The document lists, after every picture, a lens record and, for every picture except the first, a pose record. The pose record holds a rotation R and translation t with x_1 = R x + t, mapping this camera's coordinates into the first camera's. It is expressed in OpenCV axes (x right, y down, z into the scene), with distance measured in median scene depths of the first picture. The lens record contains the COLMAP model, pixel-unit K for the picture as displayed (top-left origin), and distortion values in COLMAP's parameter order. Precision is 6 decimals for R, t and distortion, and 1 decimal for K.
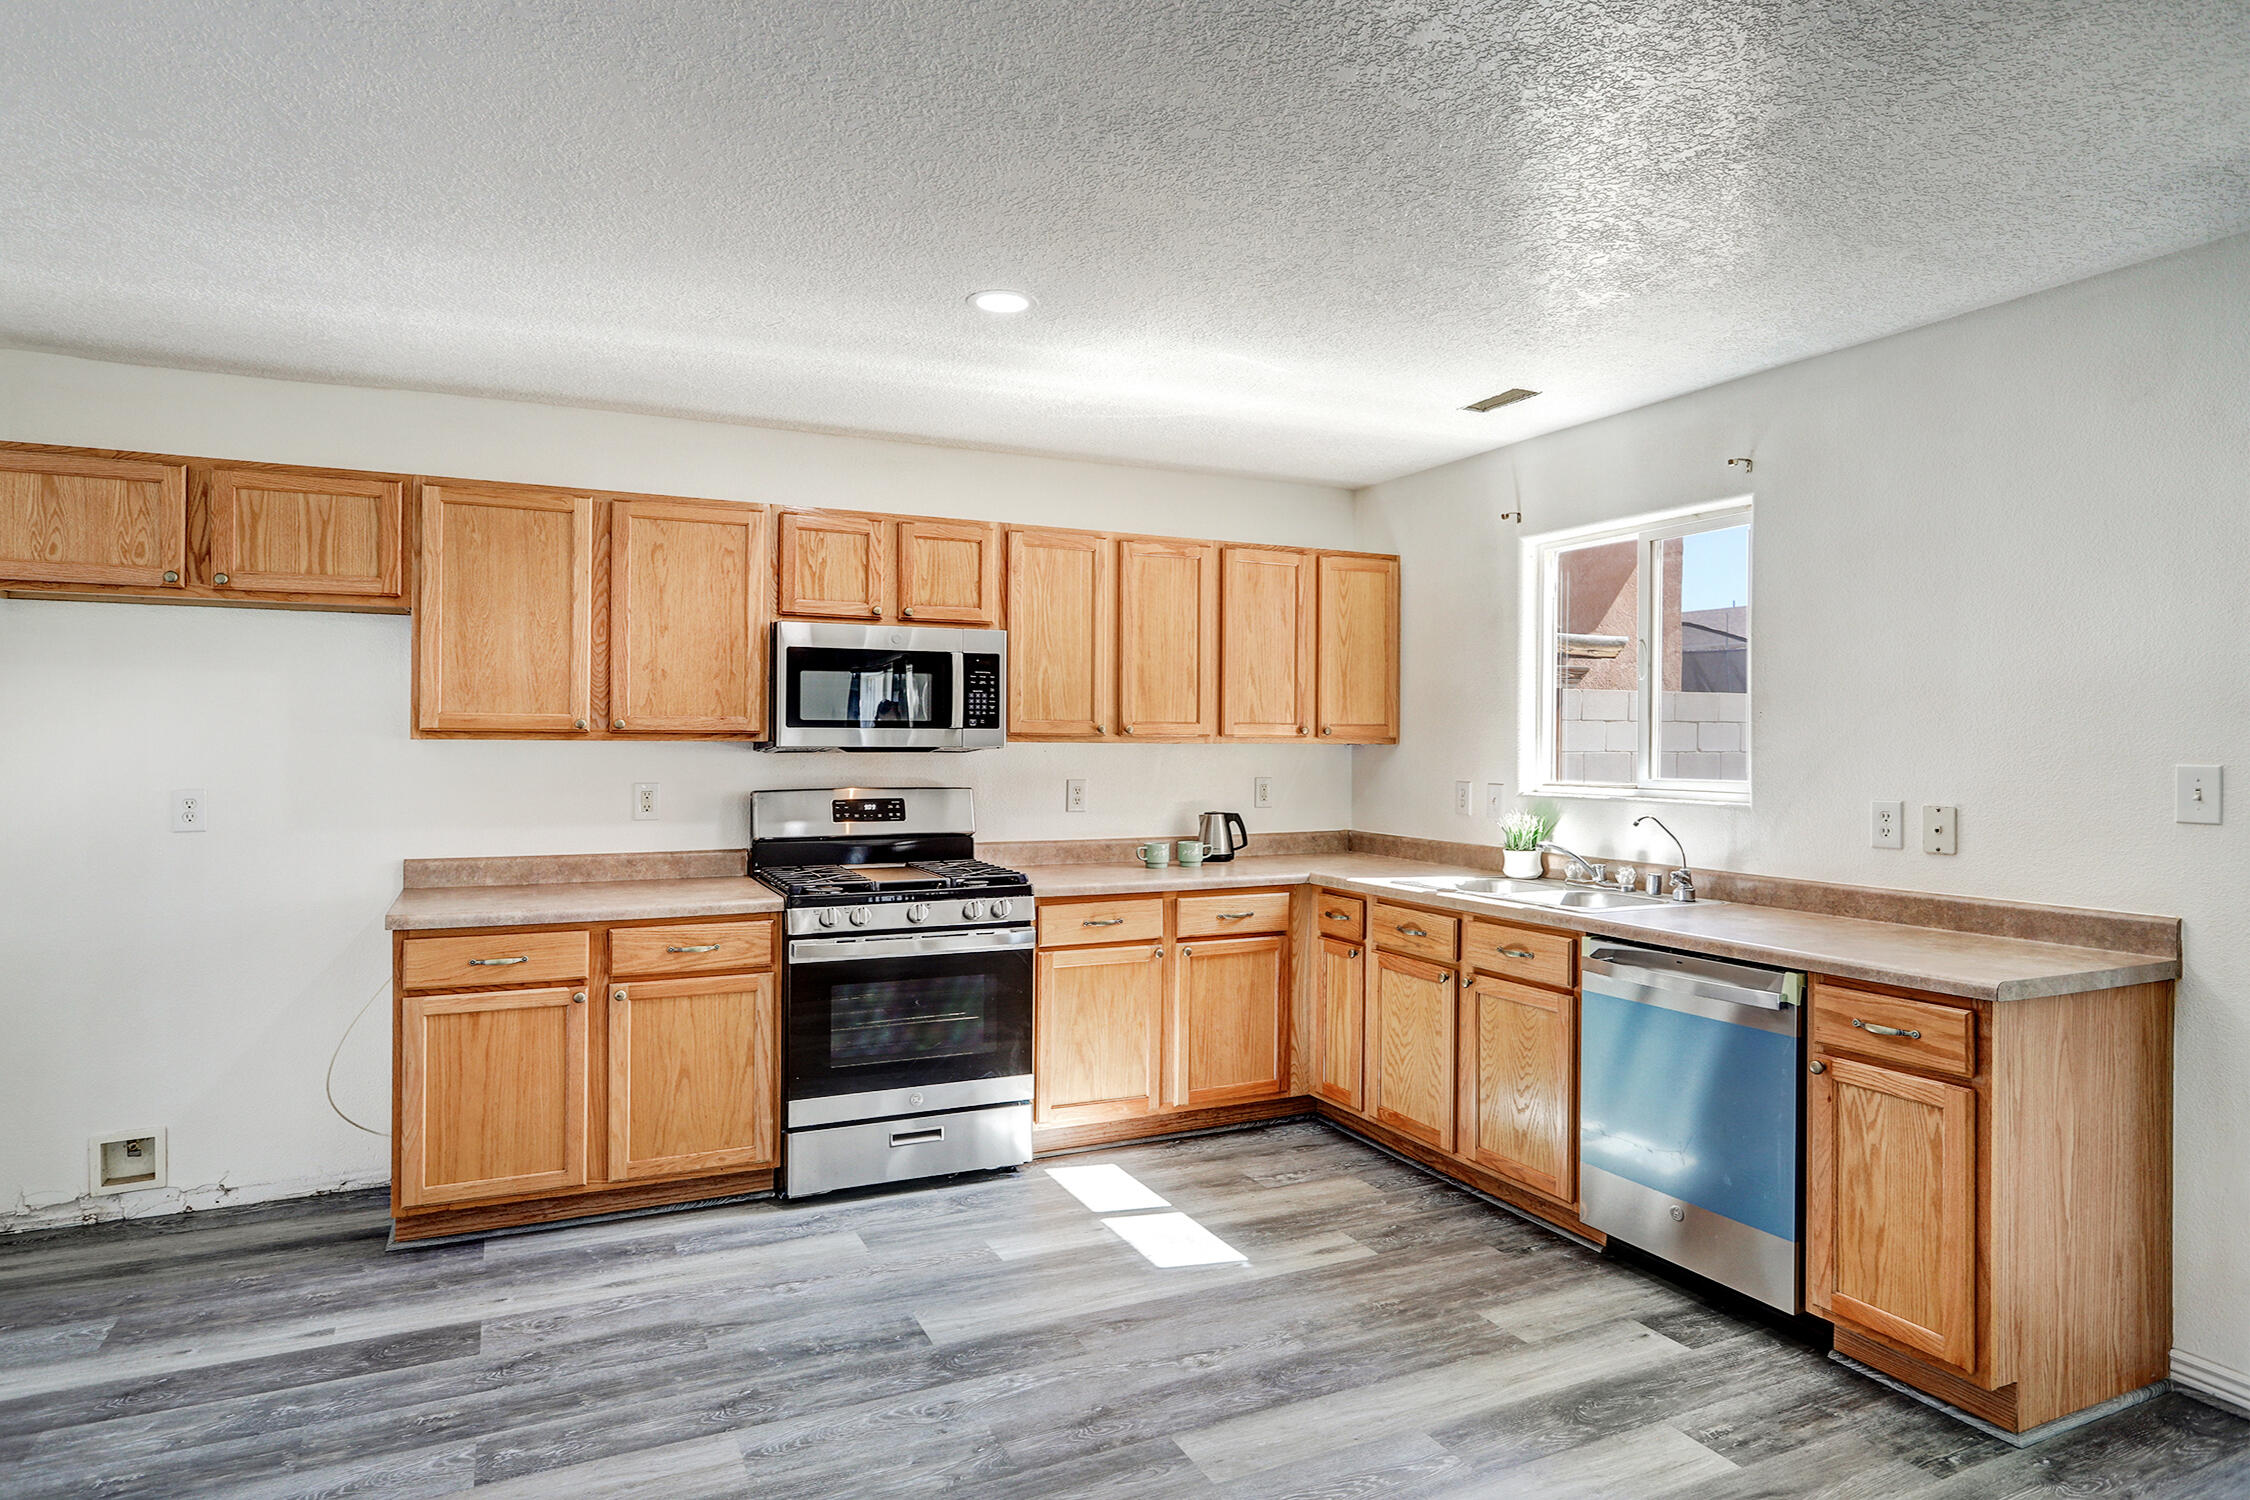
lens RADIAL K [[1252.3, 0, 1125.8], [0, 1252.3, 736.9], [0, 0, 1]] dist [-0.001419, 0.002843]
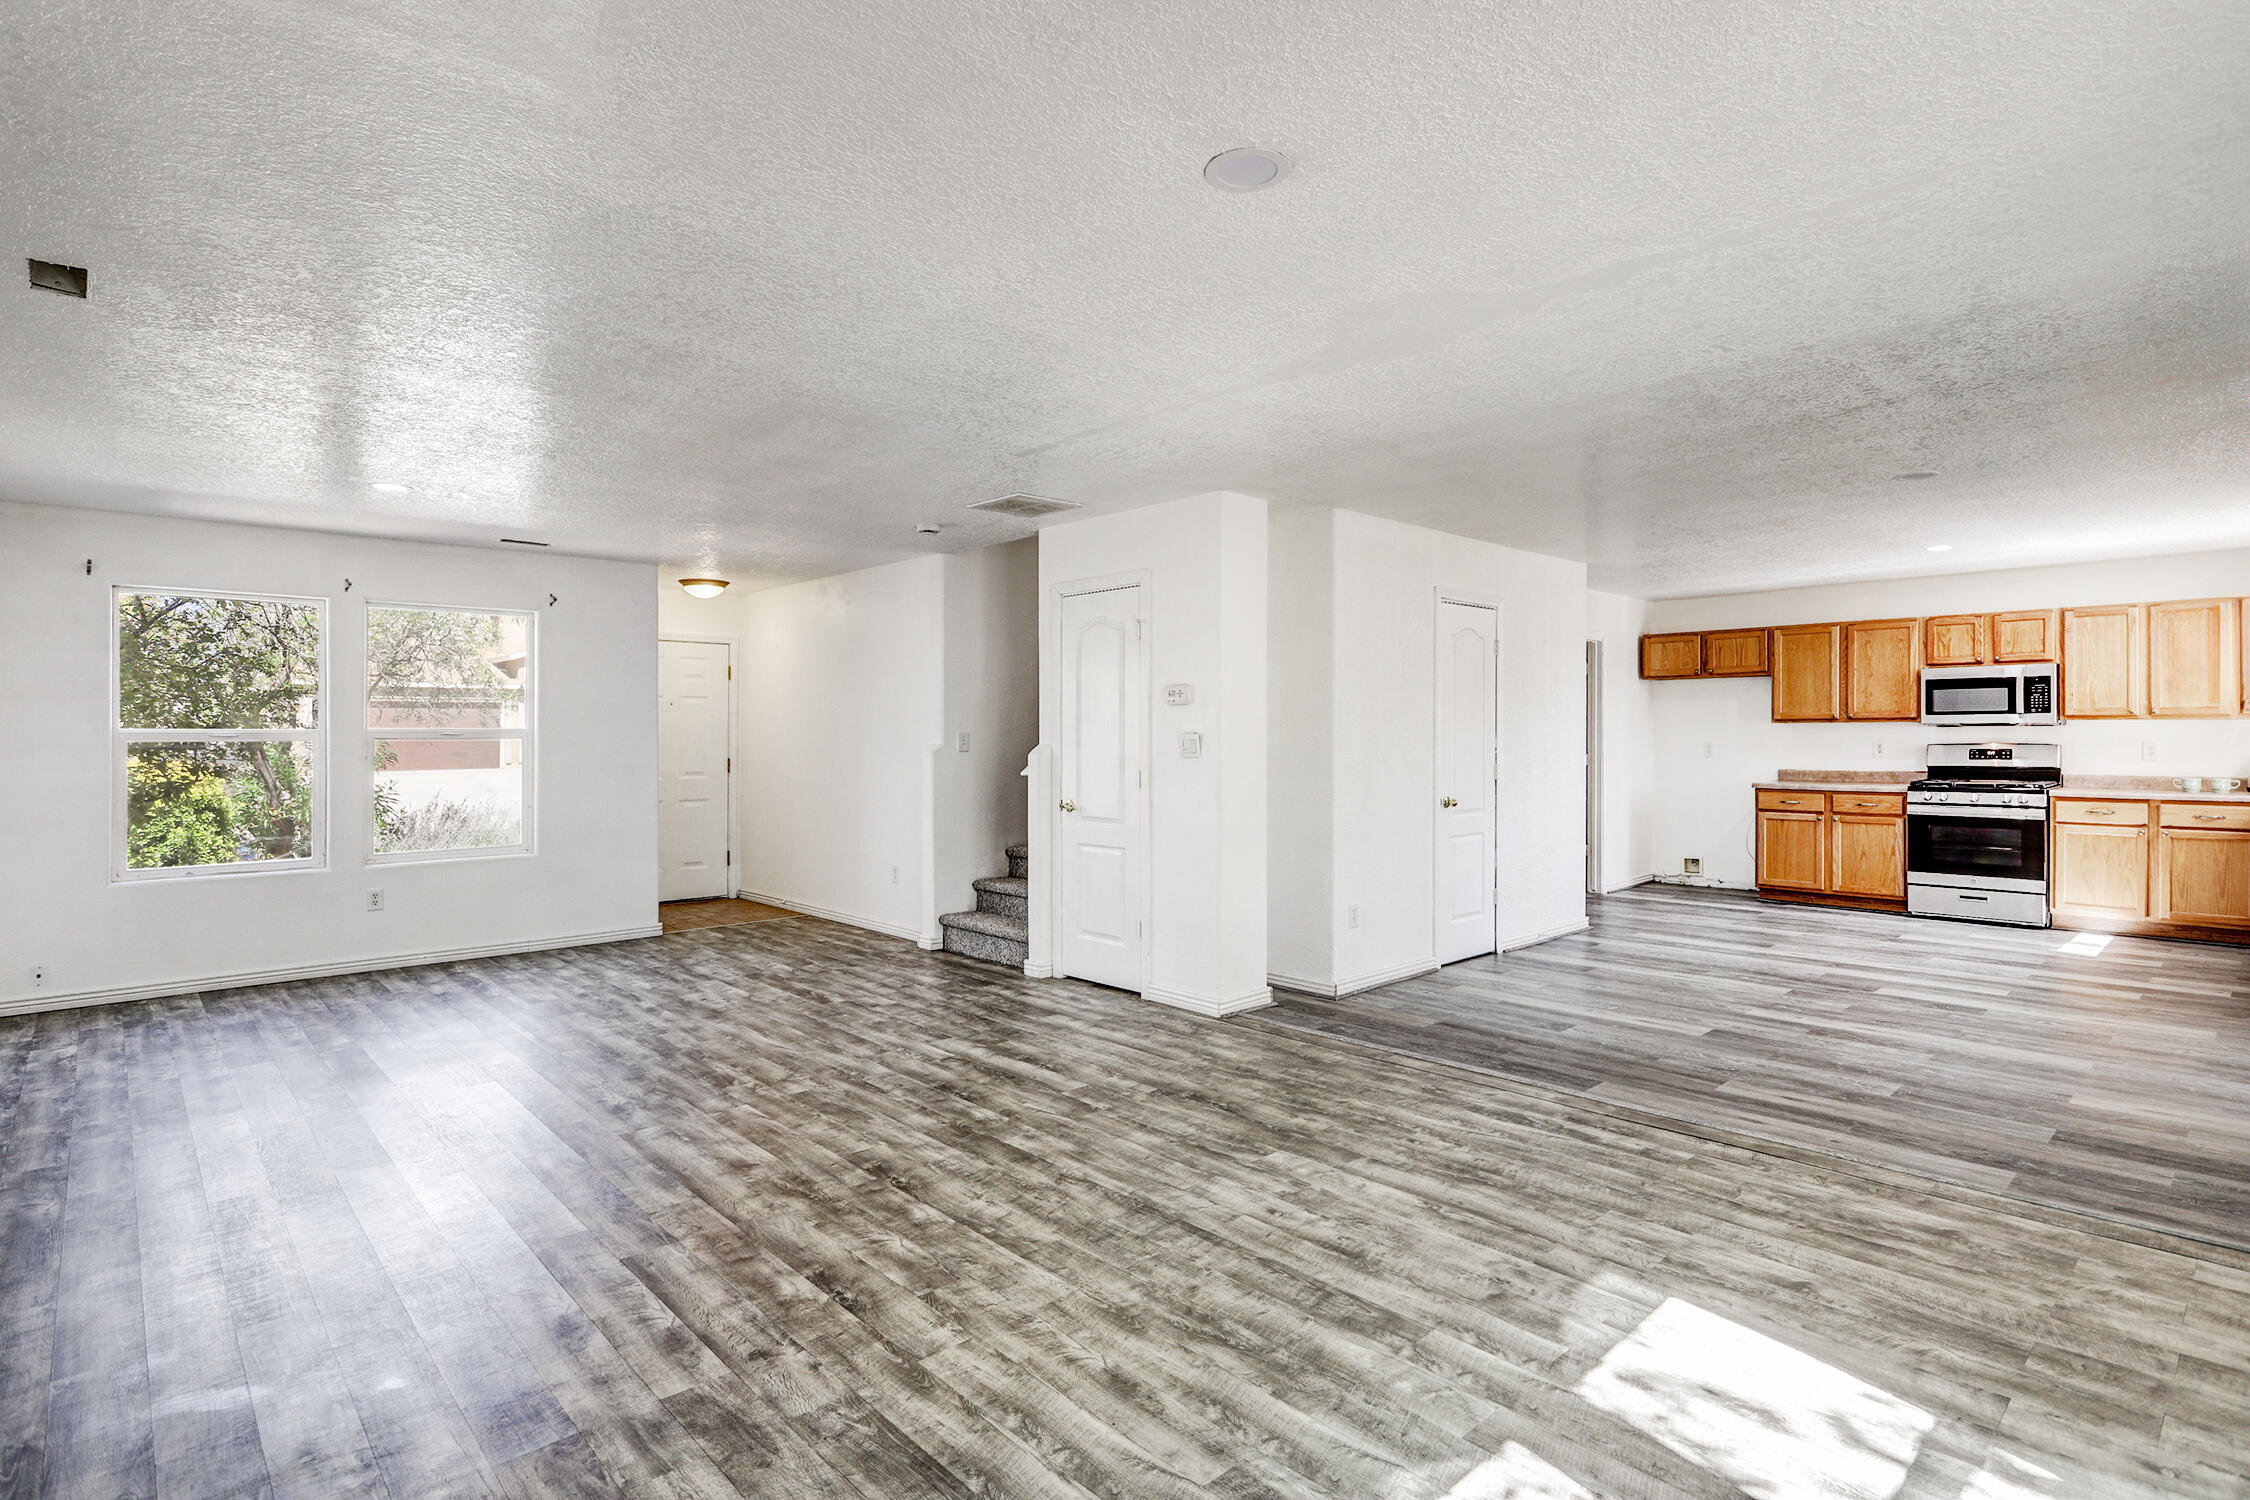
lens RADIAL K [[1110.2, 0, 1127.8], [0, 1110.2, 752.2], [0, 0, 1]] dist [0.000423, 0.000309]
pose [[0.295316, 0.010720, -0.955339, 1.244867], [0.010362, 0.999842, 0.014422, 0.015672], [0.955343, -0.014158, 0.295159, -0.991942]]
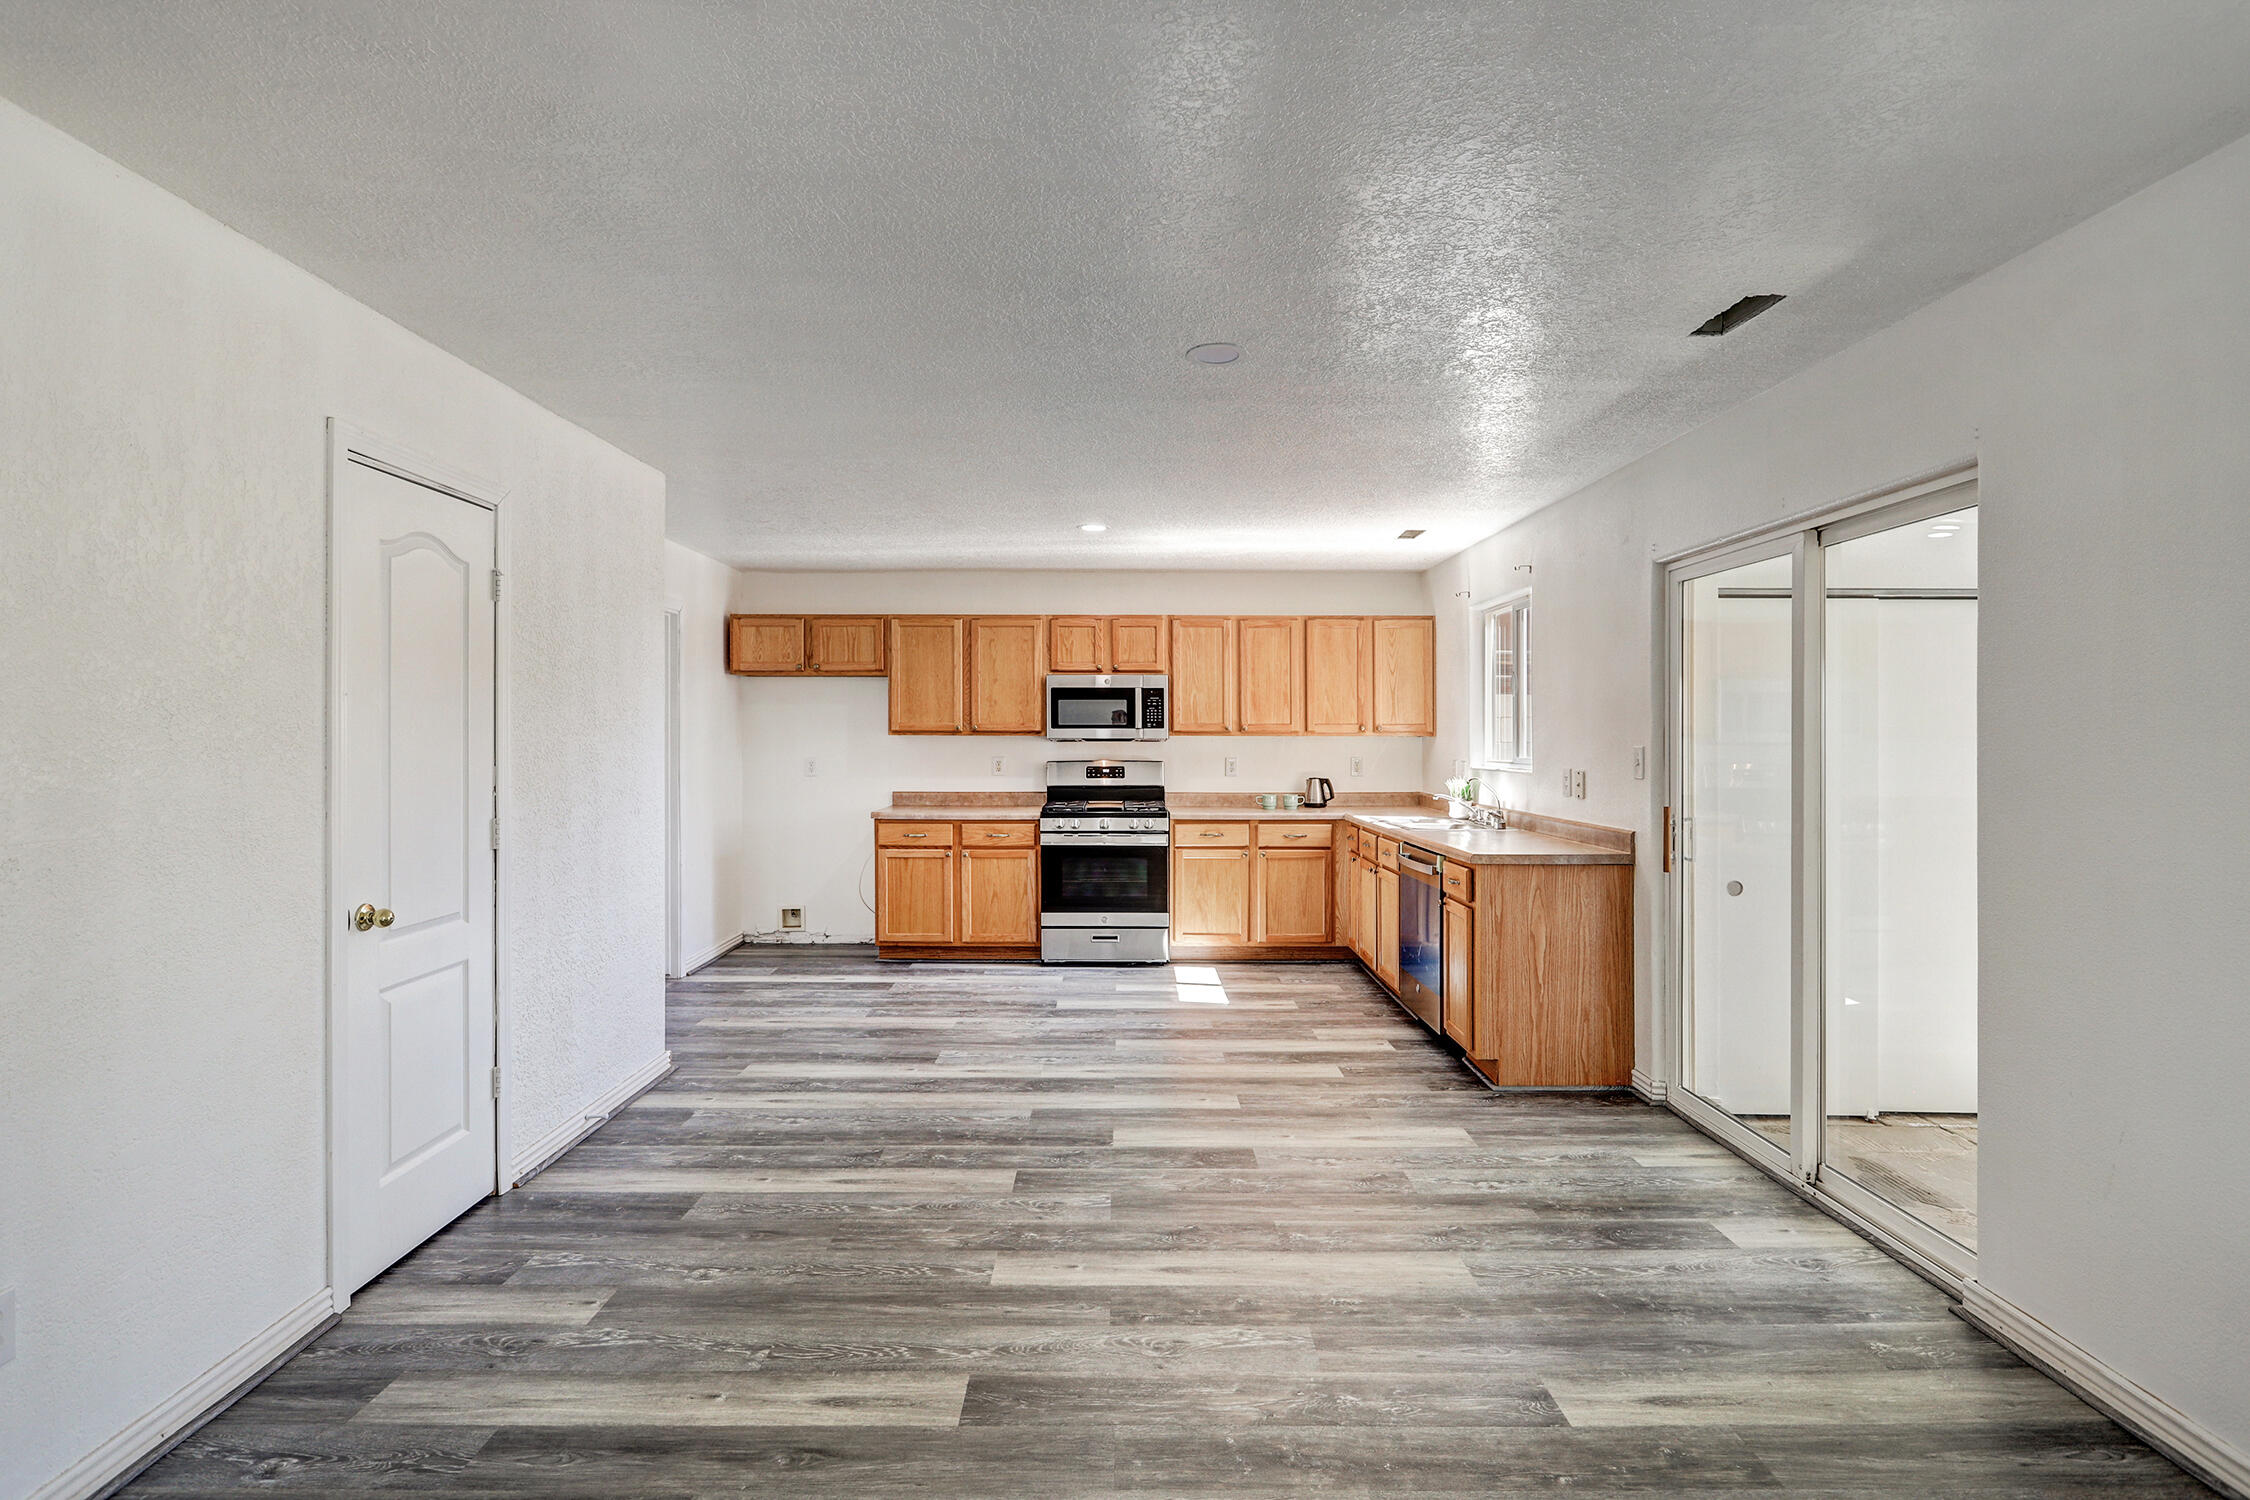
lens RADIAL K [[1073.8, 0, 1126.2], [0, 1073.8, 753.0], [0, 0, 1]] dist [-0.001535, -0.000157]
pose [[0.901740, 0.004207, -0.432259, 0.573870], [0.003671, 0.999842, 0.017388, 0.001998], [0.432264, -0.017267, 0.901582, -0.478864]]
